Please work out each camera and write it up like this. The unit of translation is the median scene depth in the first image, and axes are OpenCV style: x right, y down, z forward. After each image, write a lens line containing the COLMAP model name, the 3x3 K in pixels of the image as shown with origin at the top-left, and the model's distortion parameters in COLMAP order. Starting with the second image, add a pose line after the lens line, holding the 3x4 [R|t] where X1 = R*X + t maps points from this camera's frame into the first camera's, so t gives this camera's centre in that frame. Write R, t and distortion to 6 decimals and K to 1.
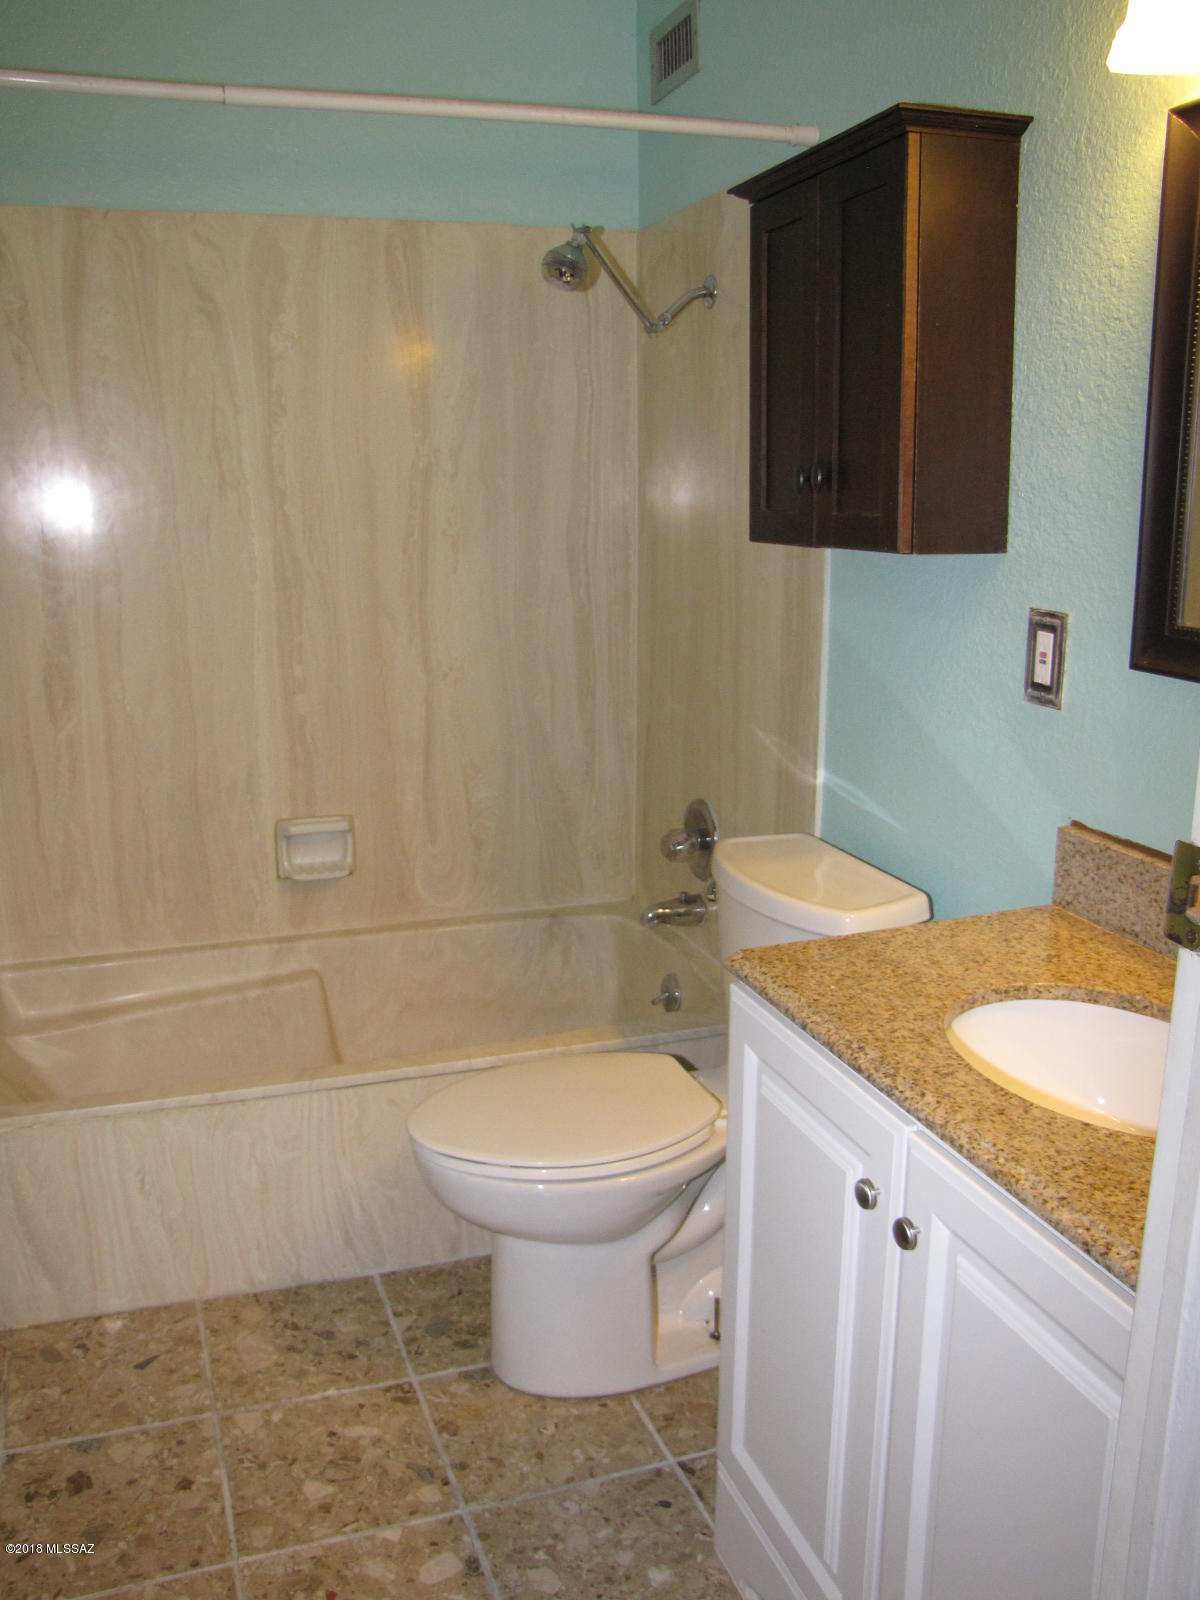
lens RADIAL K [[1334.7, 0, 600.0], [0, 1334.7, 800.0], [0, 0, 1]] dist [-0.170927, 0.143781]
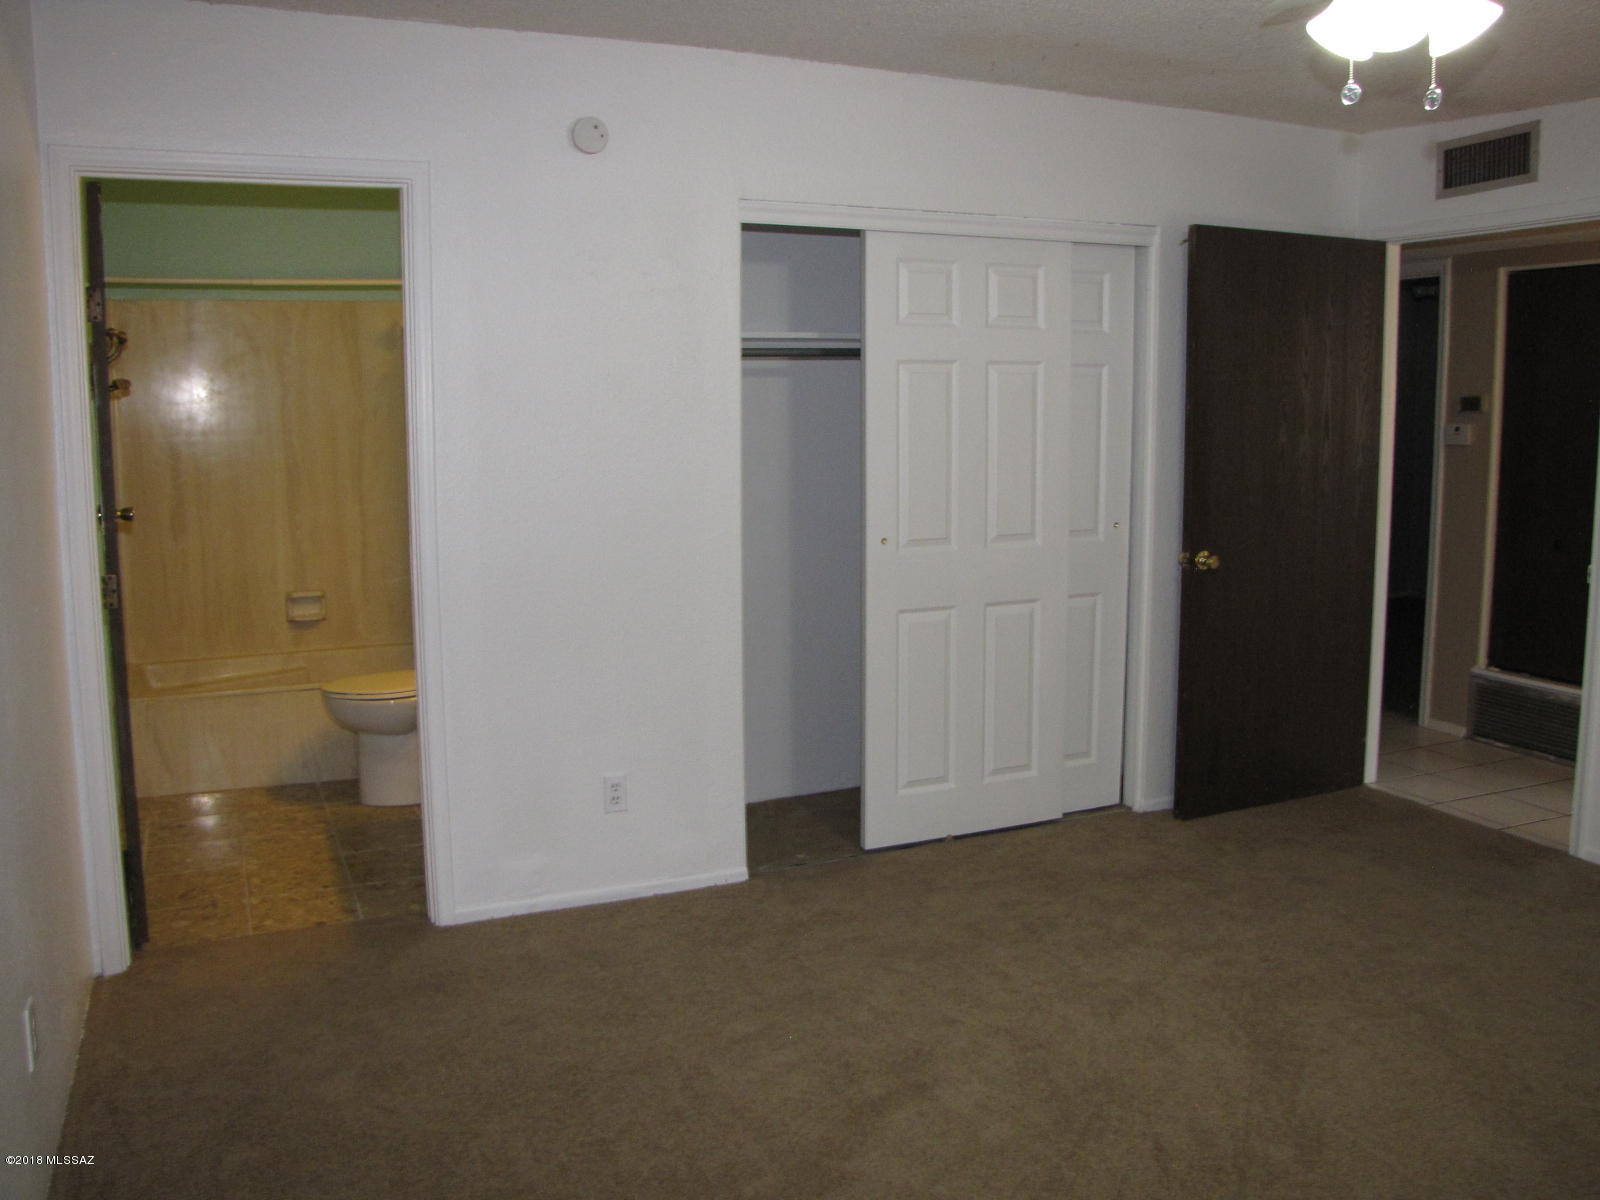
lens RADIAL K [[1334.7, 0, 808.3], [0, 1334.7, 563.9], [0, 0, 1]] dist [-0.170927, 0.143781]
pose [[0.996438, -0.011908, 0.083480, 0.368460], [0.020760, 0.994150, -0.105994, 0.193319], [-0.081730, 0.107350, 0.990856, -0.997833]]
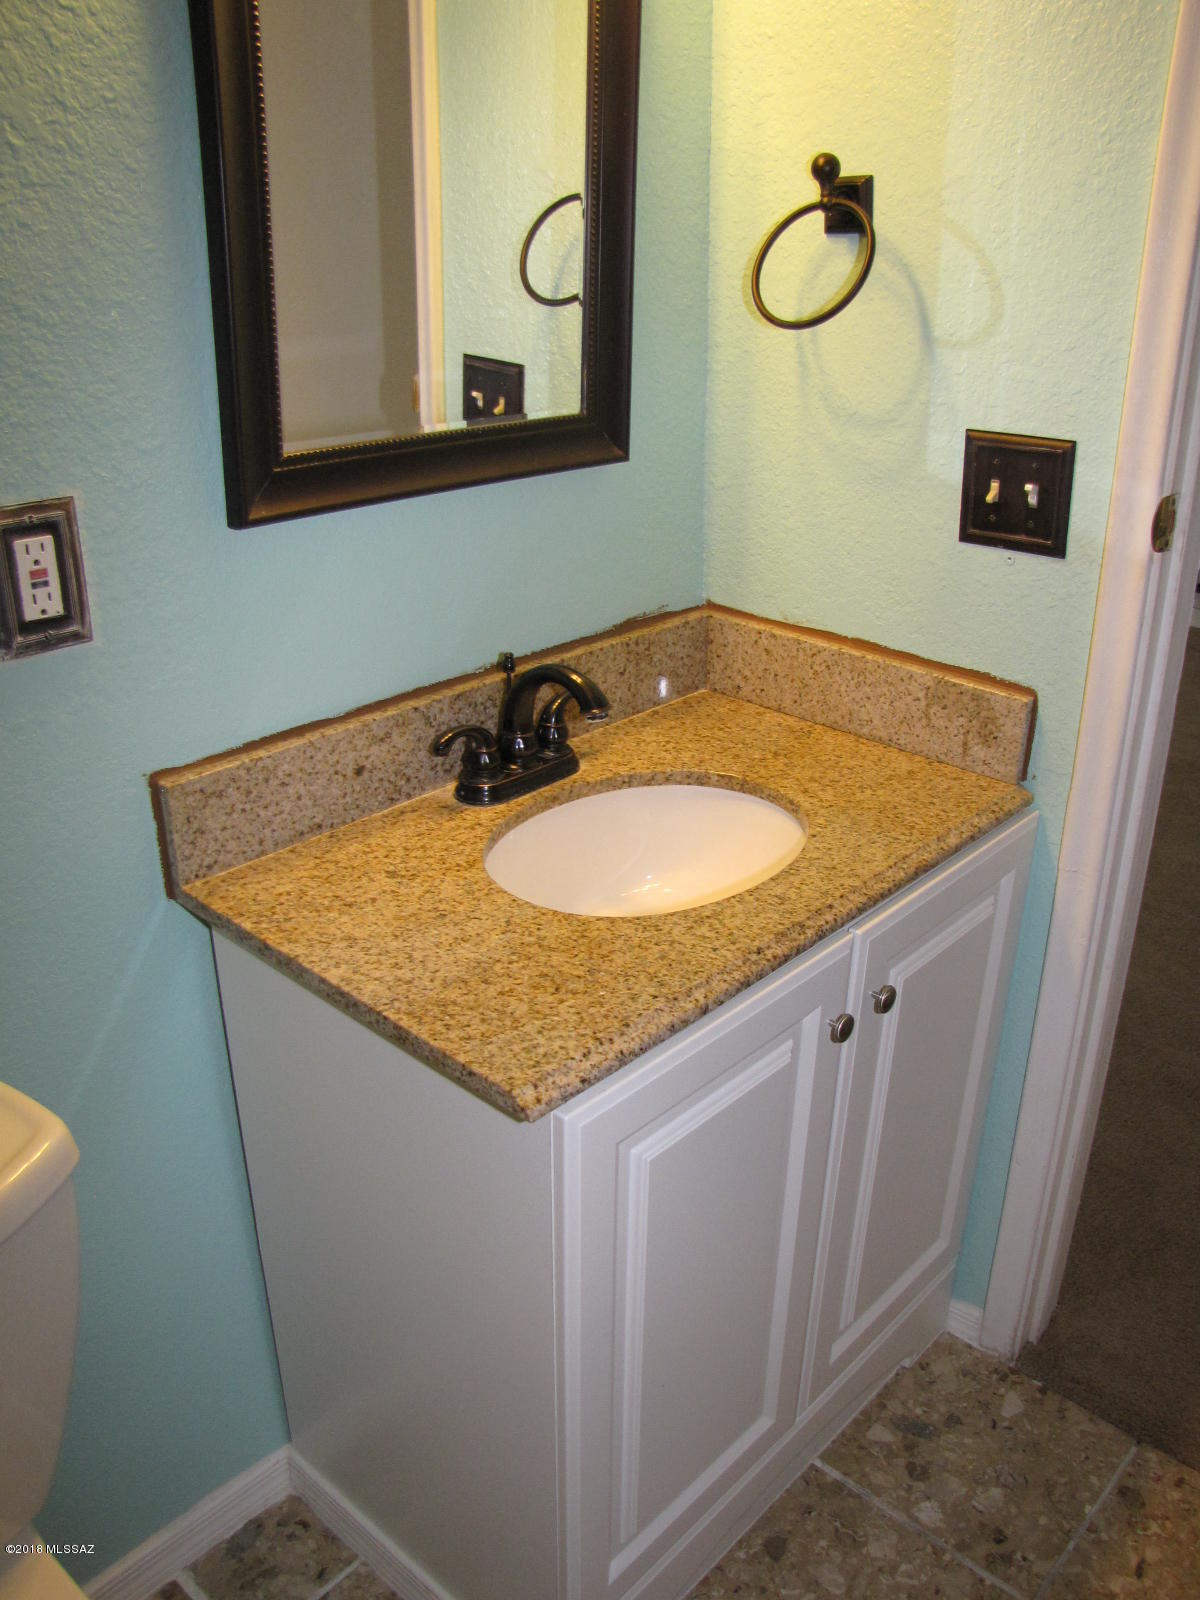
lens RADIAL K [[1360.8, 0, 596.2], [0, 1360.8, 823.4], [0, 0, 1]] dist [-0.158165, 0.140944]
pose [[-0.460307, -0.374432, 0.804934, -0.475642], [0.203962, 0.837843, 0.506378, -0.385944], [-0.864012, 0.397265, -0.309295, 1.407095]]
